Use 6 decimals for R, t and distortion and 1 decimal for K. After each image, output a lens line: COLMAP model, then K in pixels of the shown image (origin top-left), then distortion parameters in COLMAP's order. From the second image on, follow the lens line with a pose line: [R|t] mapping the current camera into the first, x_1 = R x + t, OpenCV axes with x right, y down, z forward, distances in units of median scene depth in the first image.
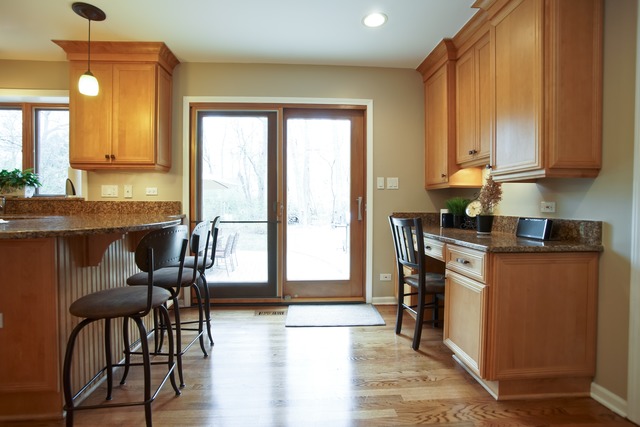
lens RADIAL K [[308.5, 0, 317.7], [0, 308.5, 209.5], [0, 0, 1]] dist [-0.044030, 0.000971]
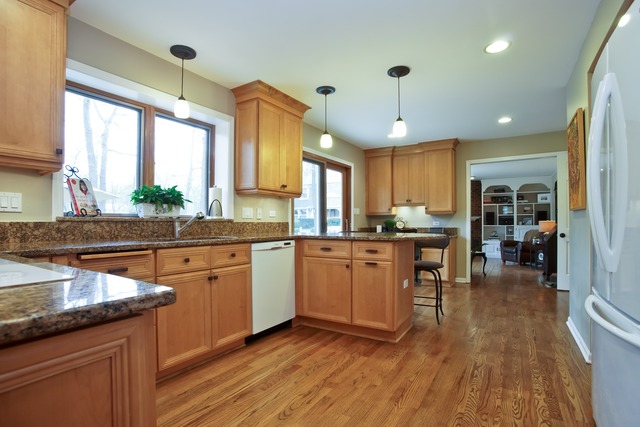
lens RADIAL K [[320.5, 0, 321.4], [0, 320.5, 223.1], [0, 0, 1]] dist [-0.000604, 0.000027]
pose [[0.570392, -0.006616, 0.821346, -1.531052], [0.020434, 0.999772, -0.006137, -0.011280], [-0.821118, 0.020284, 0.570397, 0.116414]]
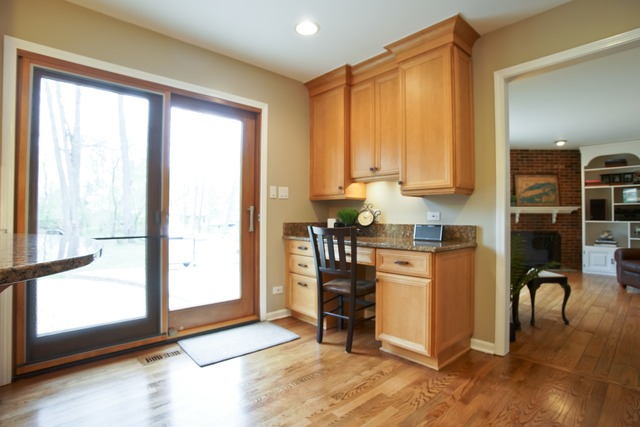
lens RADIAL K [[323.8, 0, 309.0], [0, 323.8, 212.1], [0, 0, 1]] dist [-0.082351, 0.038989]
pose [[0.789190, 0.006933, 0.614110, -0.349530], [0.009107, 0.999694, -0.022990, 0.000918], [-0.614082, 0.023736, 0.788885, 0.152458]]
